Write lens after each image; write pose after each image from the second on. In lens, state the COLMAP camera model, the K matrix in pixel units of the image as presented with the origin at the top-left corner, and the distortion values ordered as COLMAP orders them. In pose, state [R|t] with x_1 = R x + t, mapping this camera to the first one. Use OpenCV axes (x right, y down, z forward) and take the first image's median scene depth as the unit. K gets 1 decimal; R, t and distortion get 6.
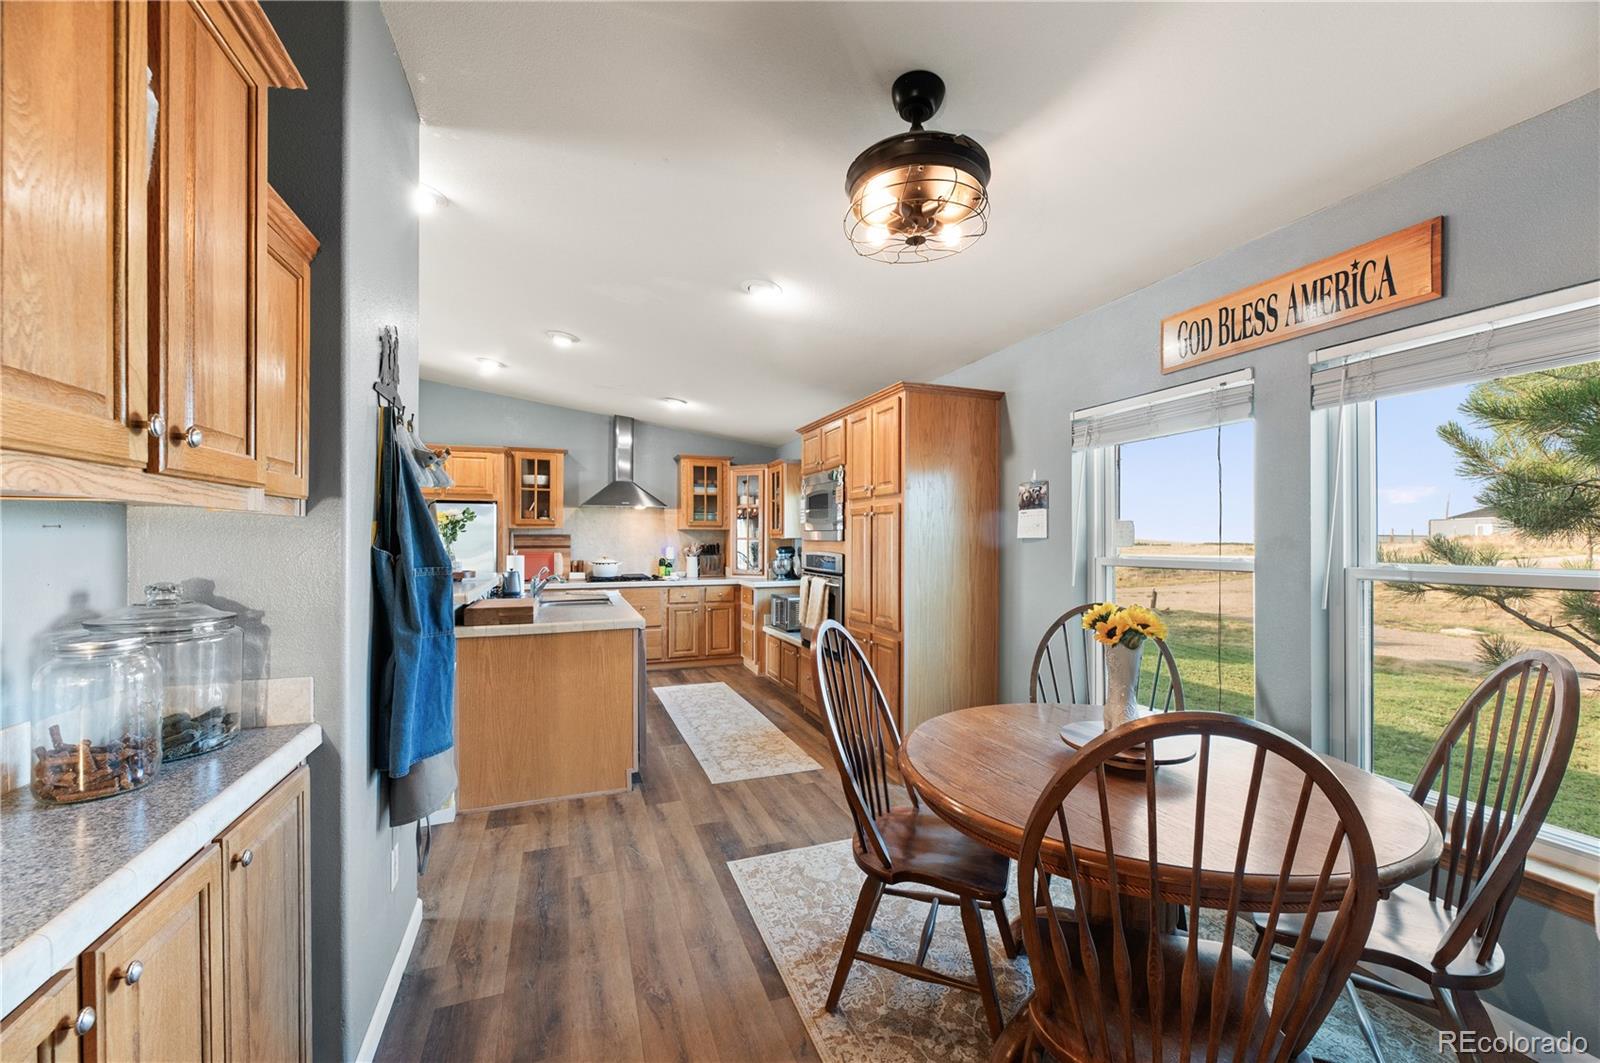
lens RADIAL K [[637.0, 0, 805.1], [0, 637.0, 540.7], [0, 0, 1]] dist [0.002266, 0.000242]
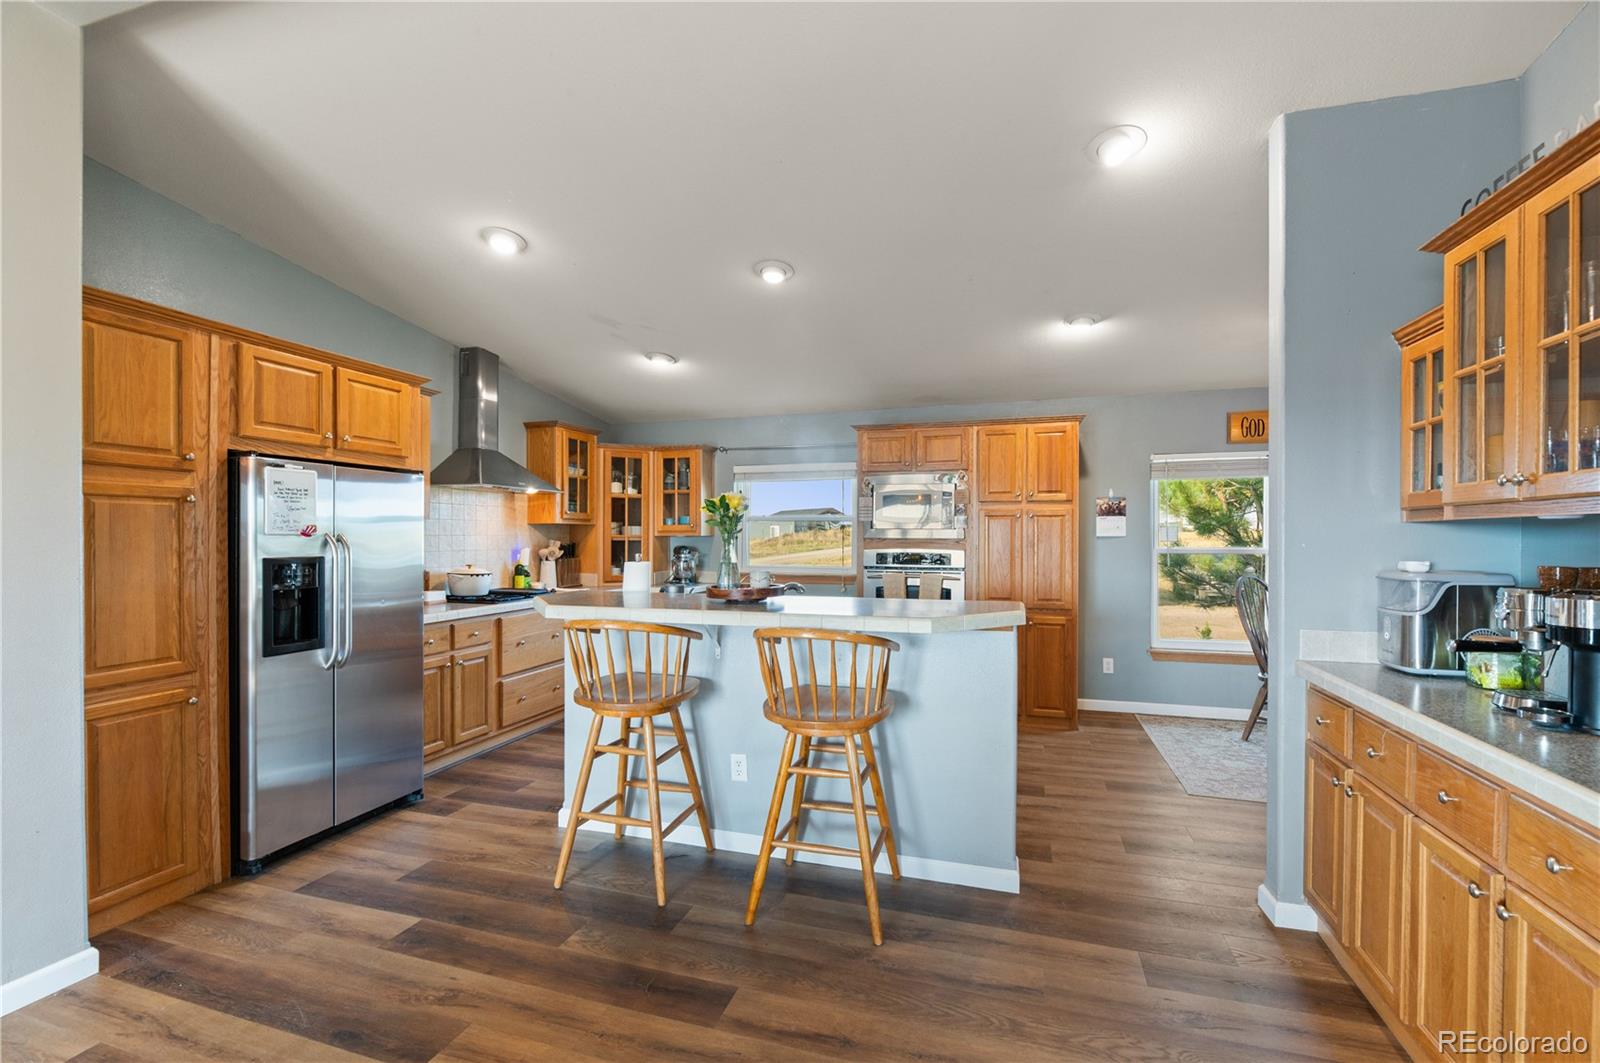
lens RADIAL K [[678.1, 0, 808.4], [0, 678.1, 540.4], [0, 0, 1]] dist [-0.003069, -0.000551]
pose [[0.611458, -0.004274, 0.791266, -0.688852], [0.001670, 0.999990, 0.004111, -0.001185], [-0.791275, -0.001192, 0.611459, 0.326831]]
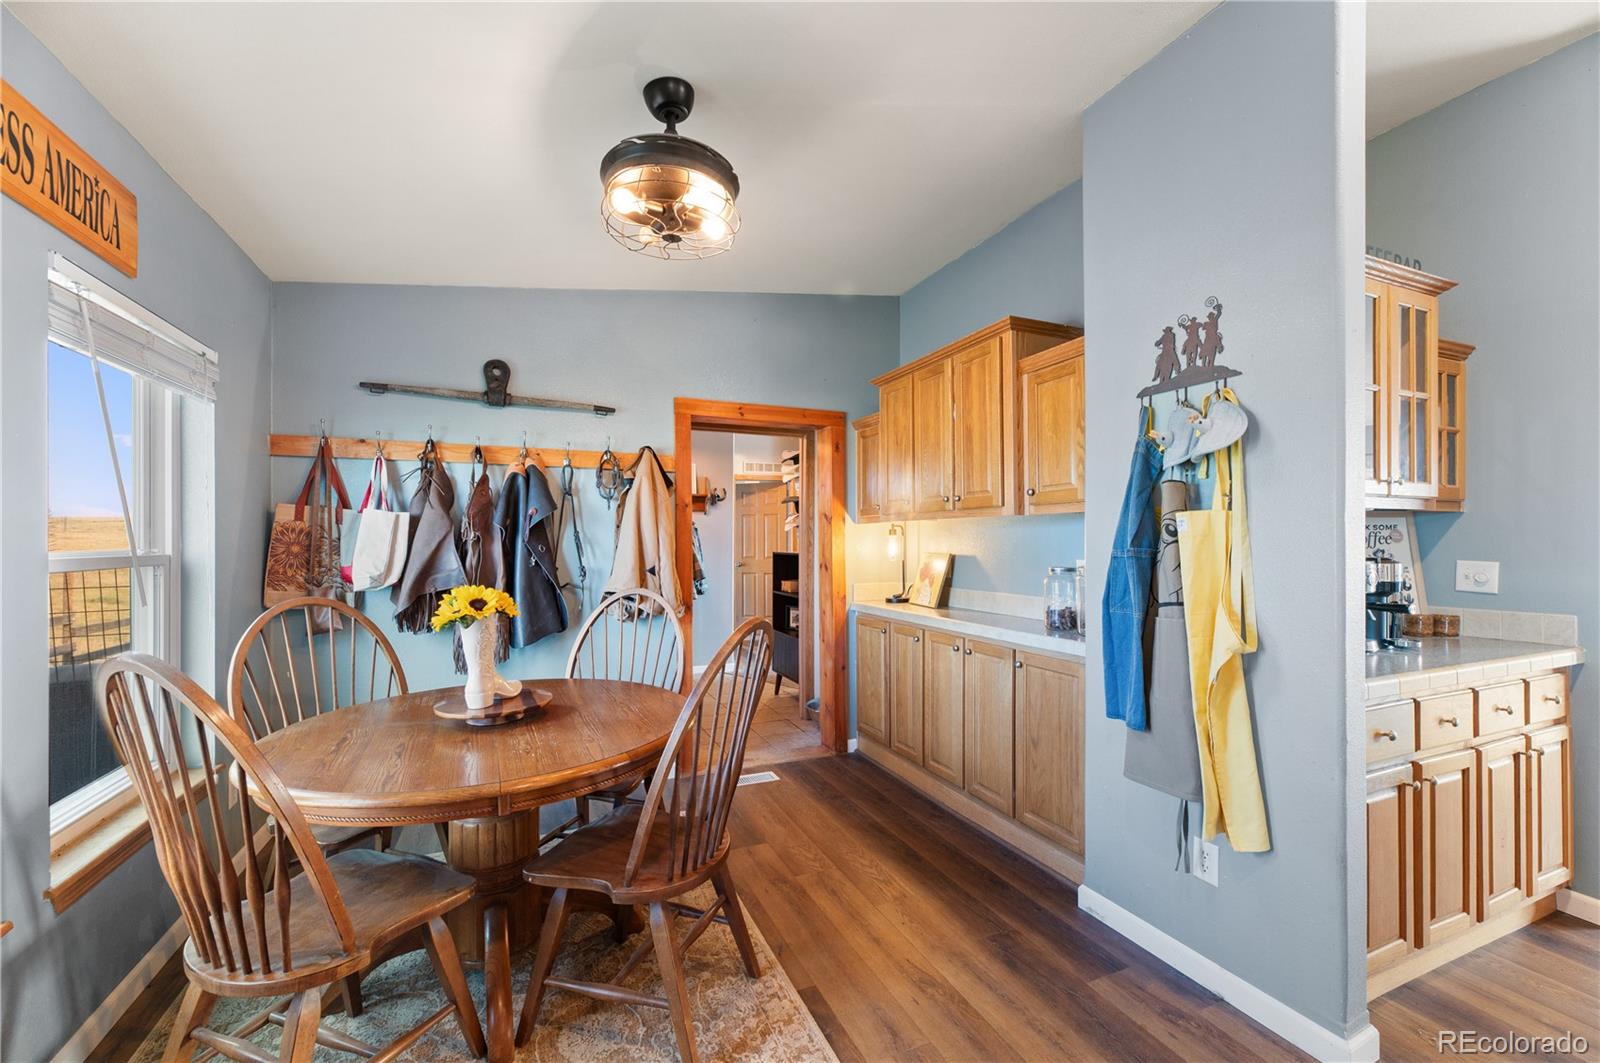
lens RADIAL K [[637.0, 0, 805.1], [0, 637.0, 540.7], [0, 0, 1]] dist [0.002266, 0.000242]
pose [[-0.998278, 0.002390, -0.058605, 0.005145], [0.002397, 0.999997, -0.000047, 0.007705], [0.058605, -0.000188, -0.998281, 0.587544]]
